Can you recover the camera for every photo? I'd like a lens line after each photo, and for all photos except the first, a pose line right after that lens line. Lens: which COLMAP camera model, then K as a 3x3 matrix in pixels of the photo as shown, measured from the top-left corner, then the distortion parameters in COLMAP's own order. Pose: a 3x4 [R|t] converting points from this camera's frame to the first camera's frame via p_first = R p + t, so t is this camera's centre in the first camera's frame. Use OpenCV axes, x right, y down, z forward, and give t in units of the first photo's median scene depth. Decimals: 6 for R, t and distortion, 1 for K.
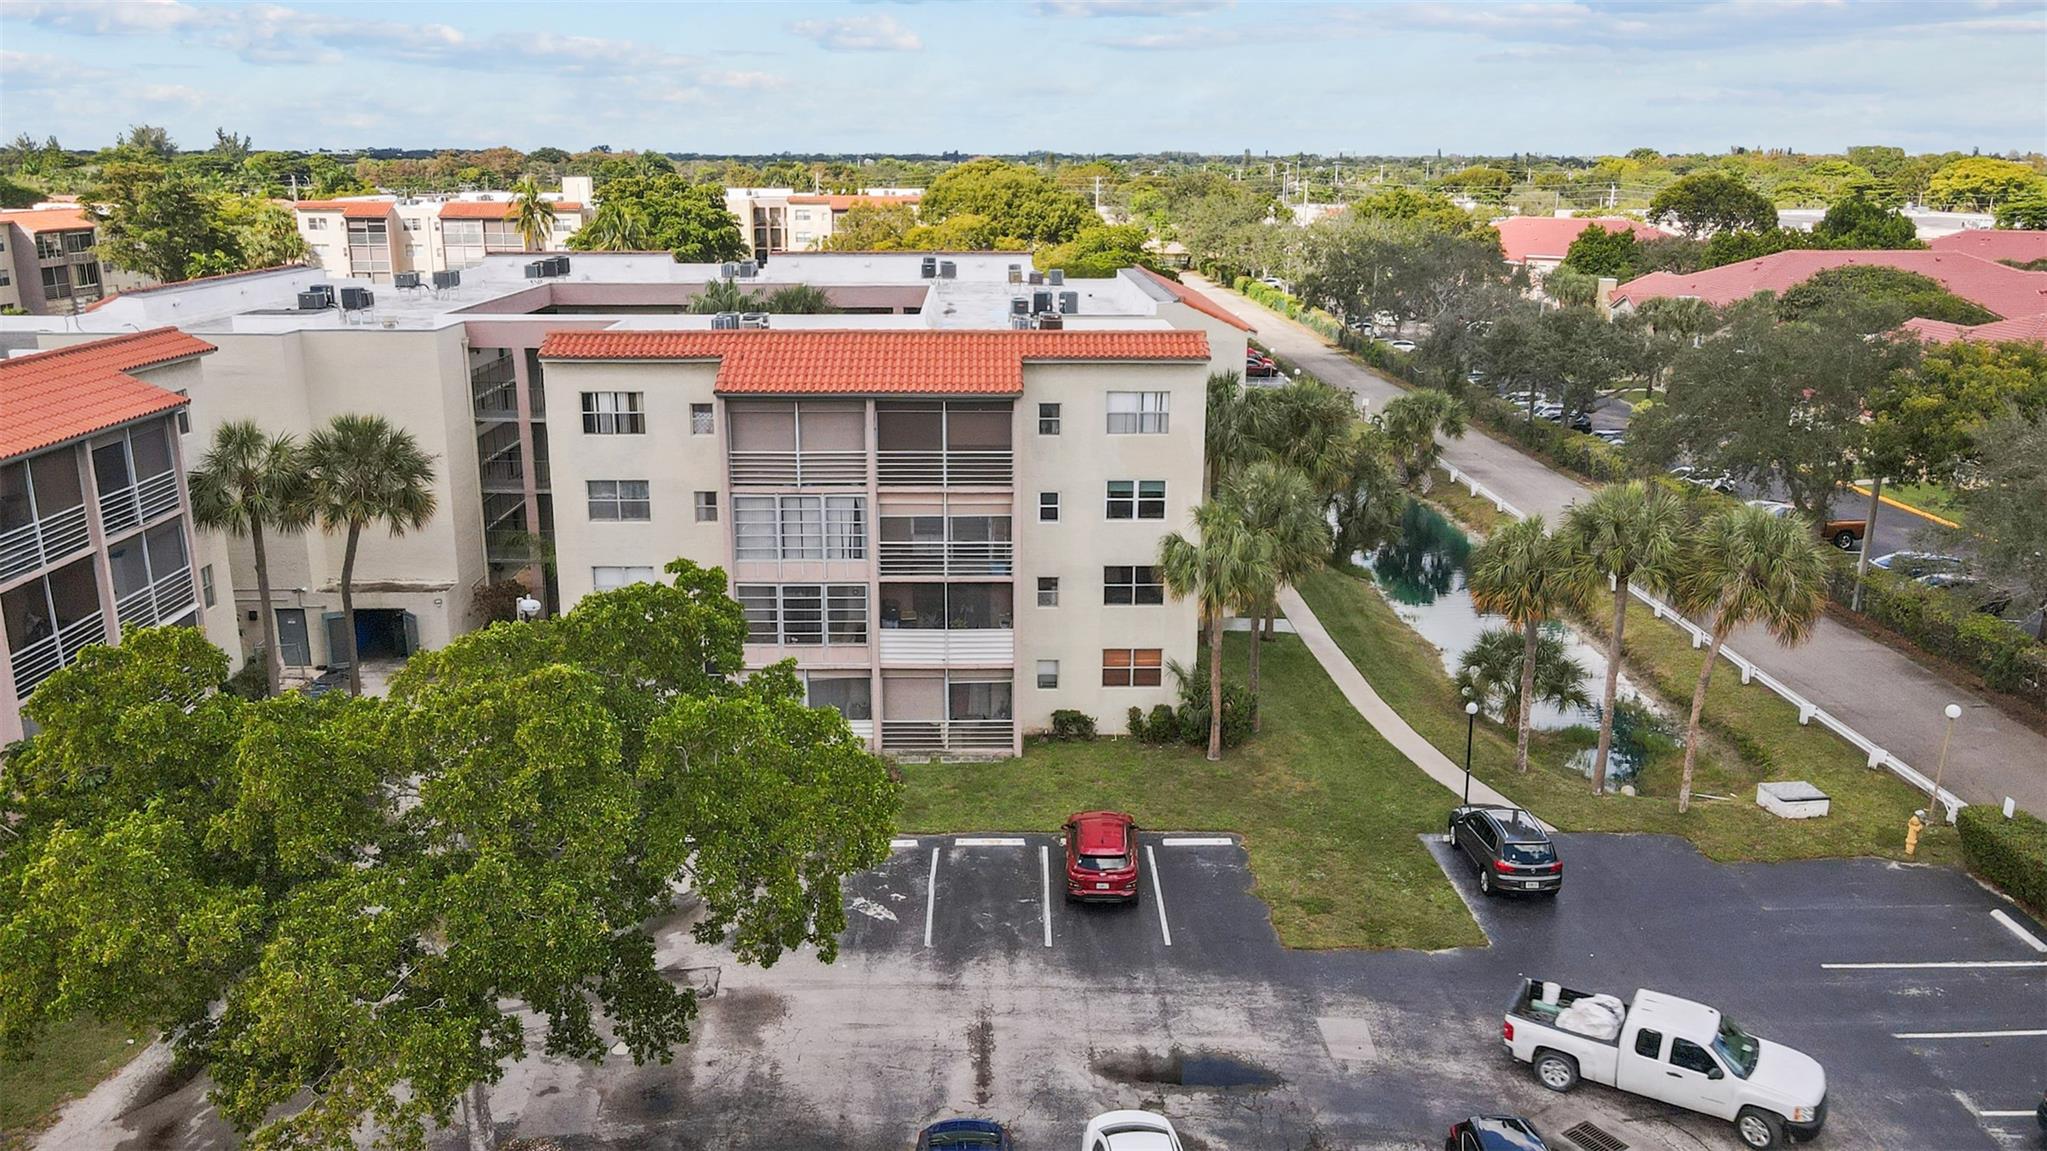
lens RADIAL K [[1541.3, 0, 1023.9], [0, 1541.3, 580.8], [0, 0, 1]] dist [0.008527, 0.011220]
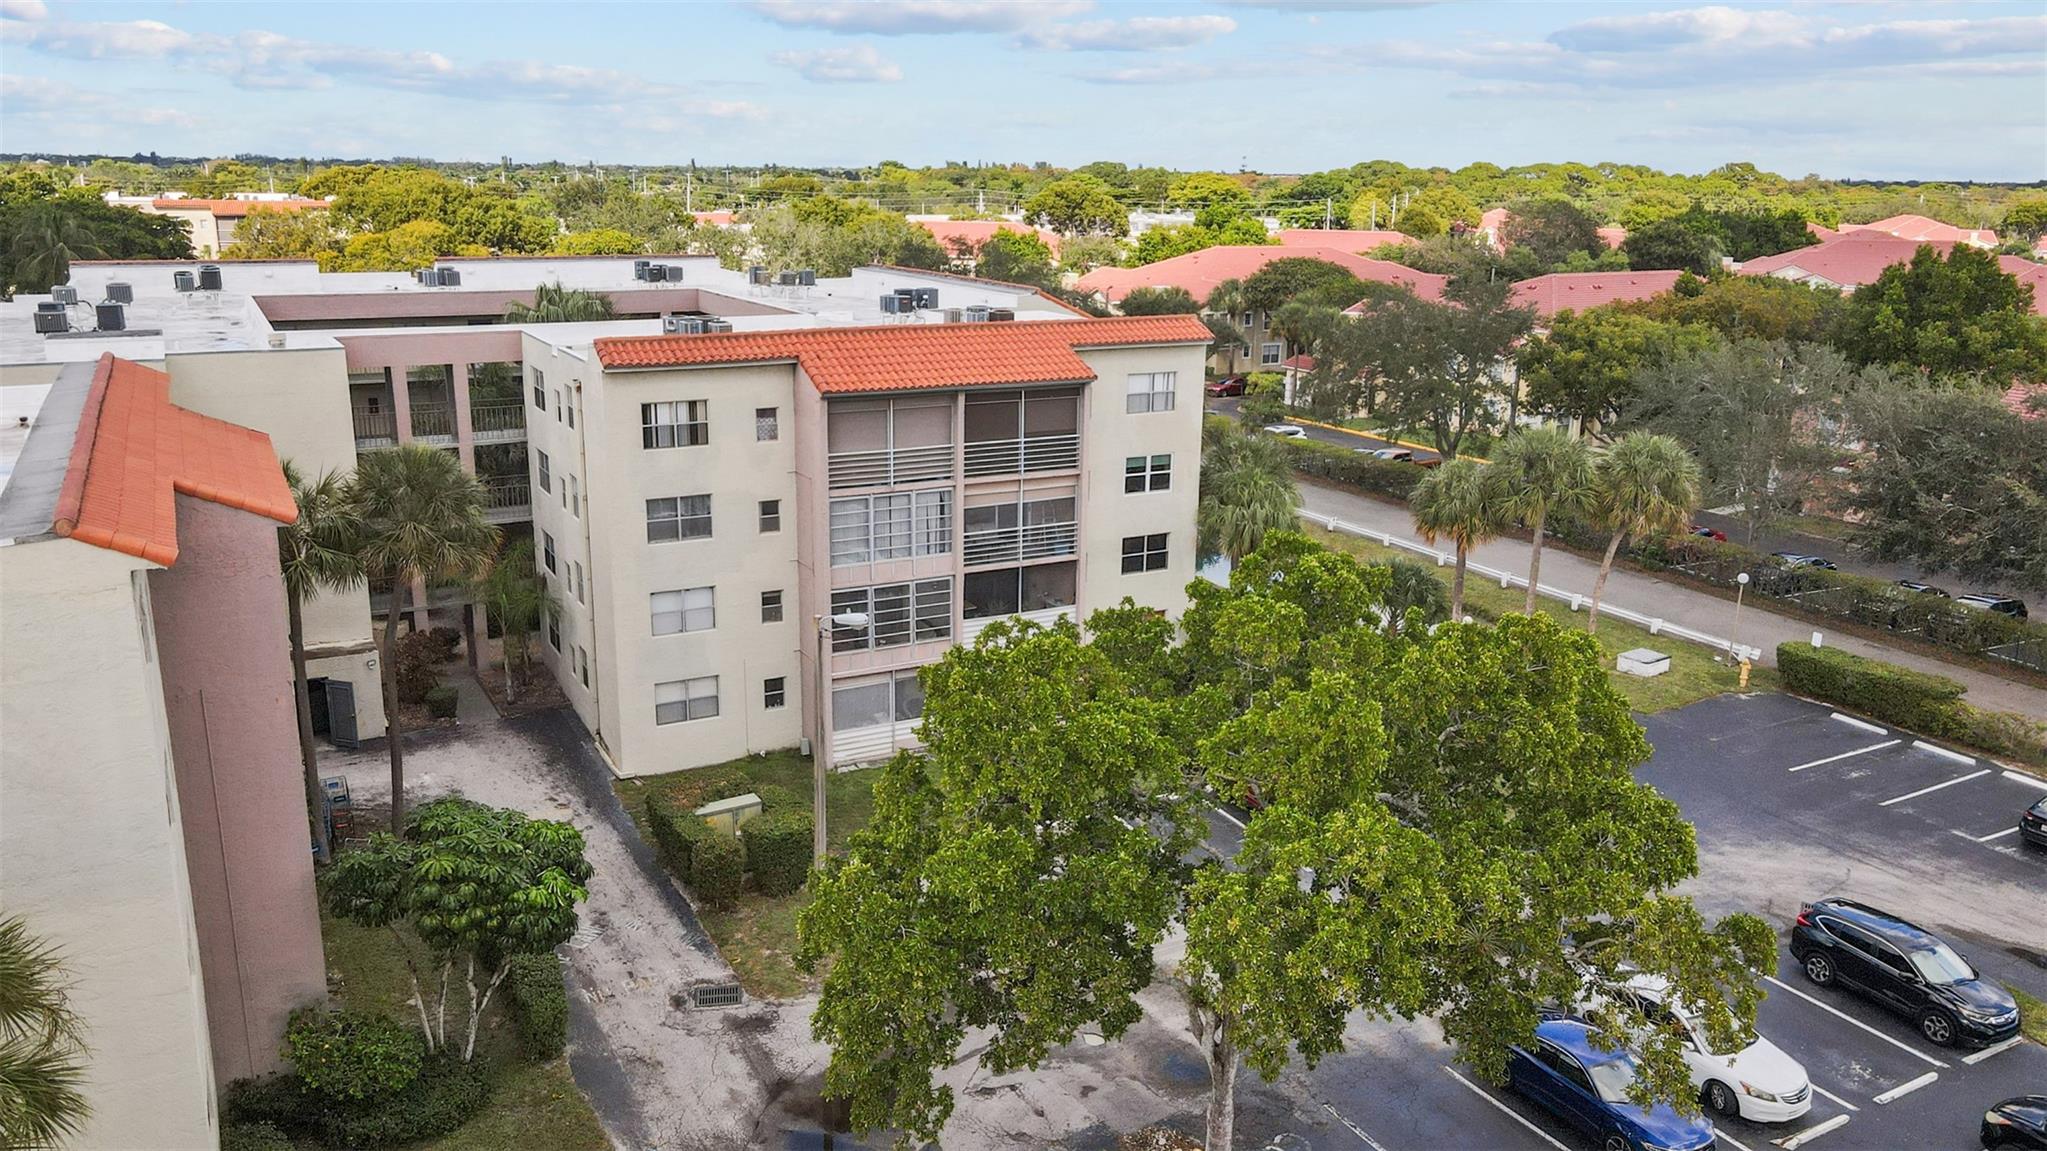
lens RADIAL K [[1520.0, 0, 1023.5], [0, 1520.0, 575.5], [0, 0, 1]] dist [-0.024907, 0.083839]
pose [[0.888784, -0.109158, 0.445137, -0.493046], [0.111355, 0.993552, 0.021304, -0.014469], [-0.444592, 0.030634, 0.895209, 0.091768]]
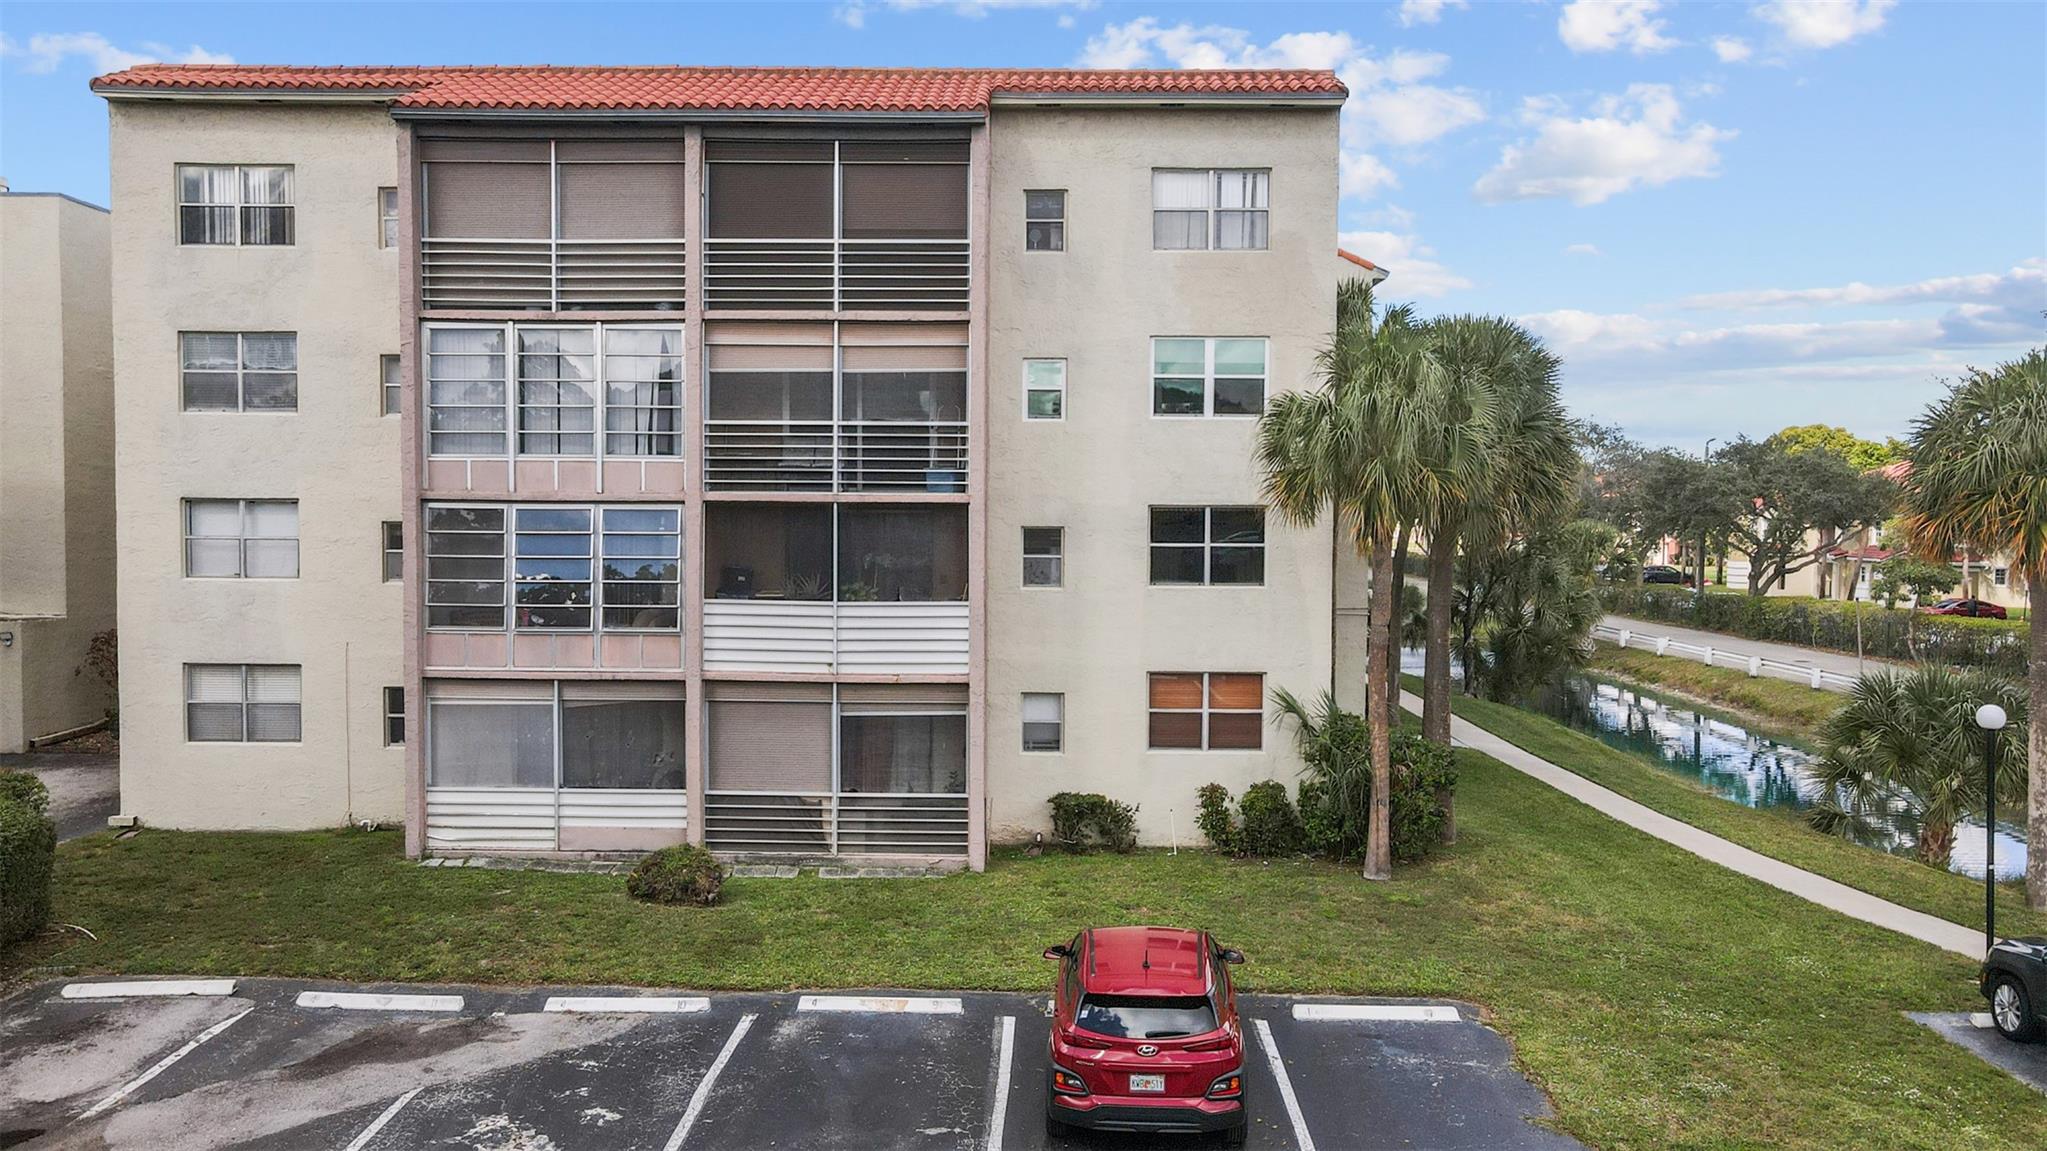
lens RADIAL K [[1520.0, 0, 1023.5], [0, 1520.0, 575.5], [0, 0, 1]] dist [-0.024907, 0.083839]
pose [[0.999382, 0.004520, -0.034873, 0.027903], [-0.012215, 0.974571, -0.223744, 0.132659], [0.032975, 0.224031, 0.974024, 0.515106]]
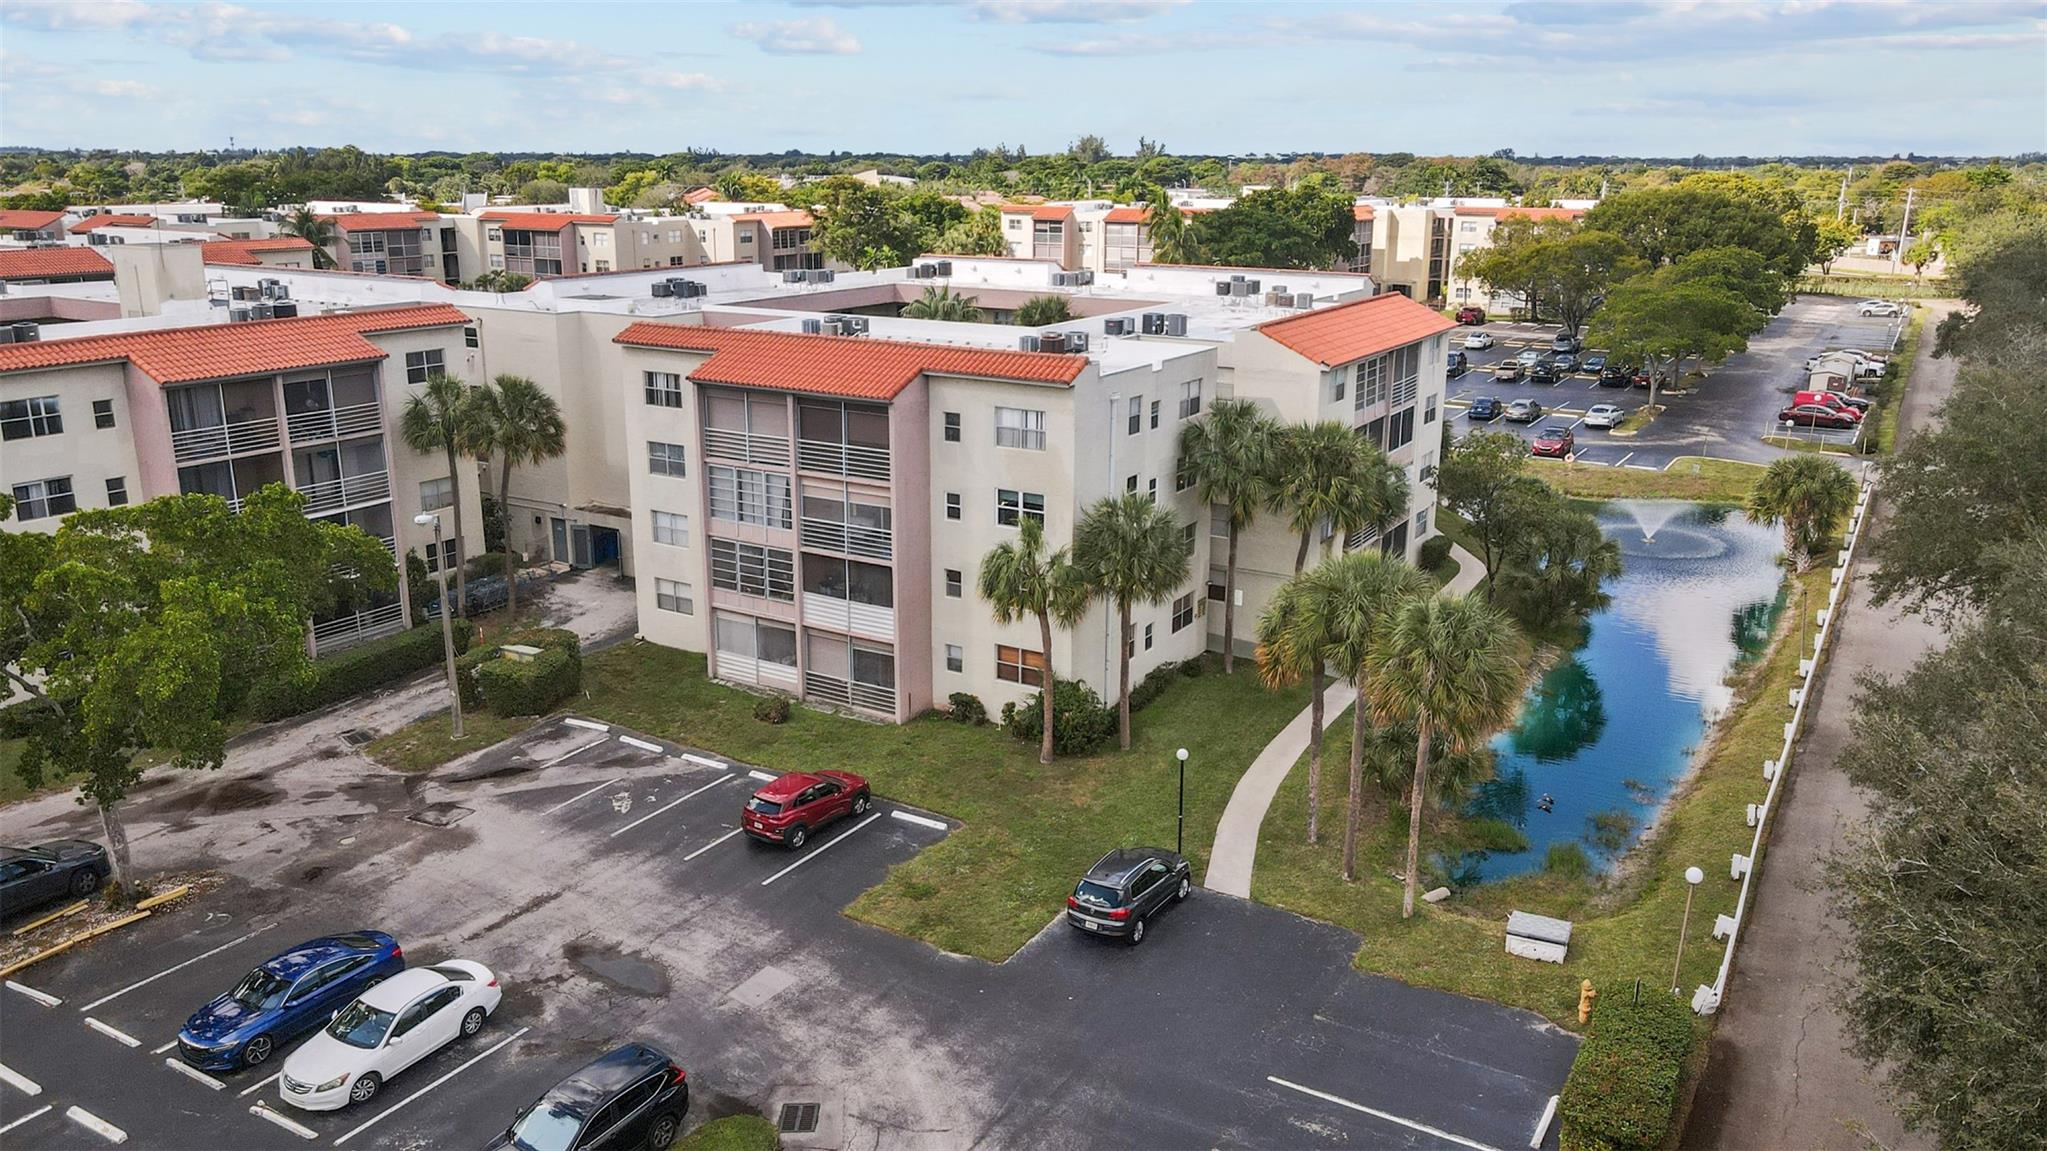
lens RADIAL K [[1520.0, 0, 1023.5], [0, 1520.0, 575.5], [0, 0, 1]] dist [-0.024907, 0.083839]
pose [[0.842440, 0.144715, -0.518992, 0.640097], [-0.144889, 0.988620, 0.040479, -0.051211], [0.518944, 0.041095, 0.853820, 0.100882]]
